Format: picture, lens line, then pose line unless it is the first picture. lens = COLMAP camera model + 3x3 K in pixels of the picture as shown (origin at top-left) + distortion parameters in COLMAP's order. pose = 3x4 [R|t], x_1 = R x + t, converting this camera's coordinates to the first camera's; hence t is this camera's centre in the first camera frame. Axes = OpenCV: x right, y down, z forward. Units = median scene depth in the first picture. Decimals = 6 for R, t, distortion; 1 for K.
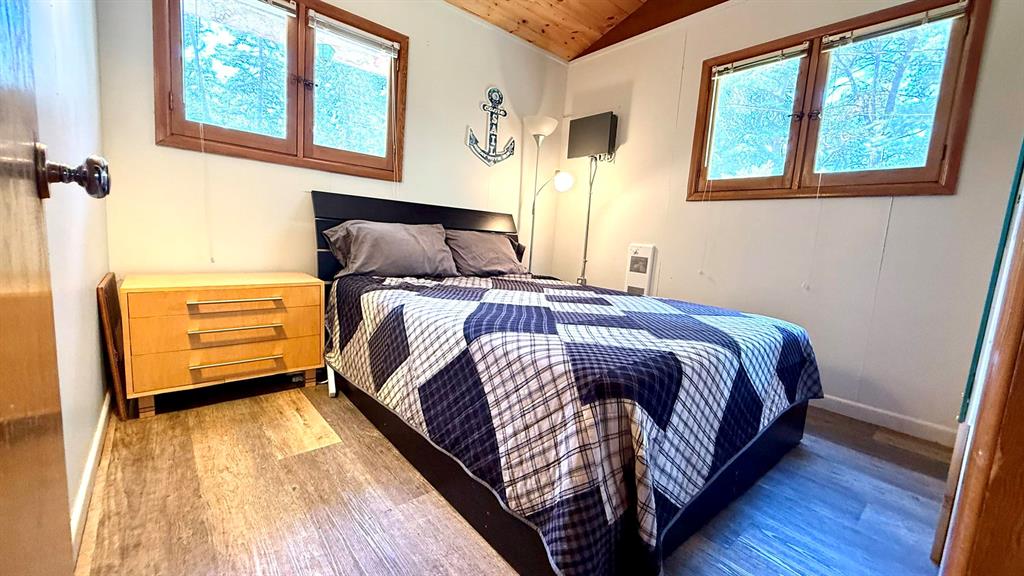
lens RADIAL K [[408.5, 0, 514.8], [0, 408.5, 278.7], [0, 0, 1]] dist [0.000350, -0.000120]
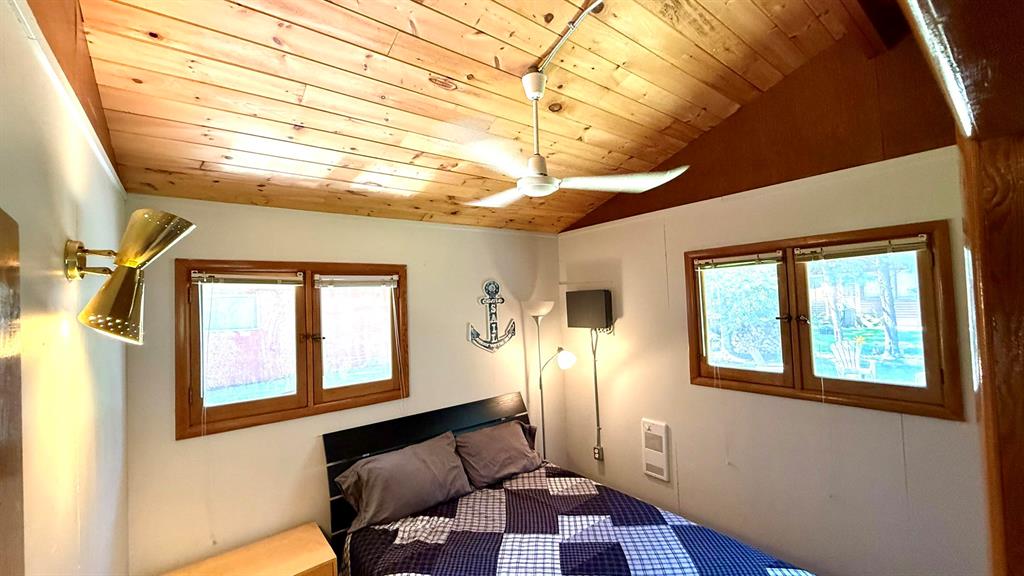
lens RADIAL K [[408.5, 0, 513.0], [0, 408.5, 288.6], [0, 0, 1]] dist [0.000350, -0.000120]
pose [[0.993157, -0.111533, -0.034644, 0.044911], [0.104919, 0.982354, -0.154830, -0.287531], [0.051301, 0.150136, 0.987334, -0.039300]]
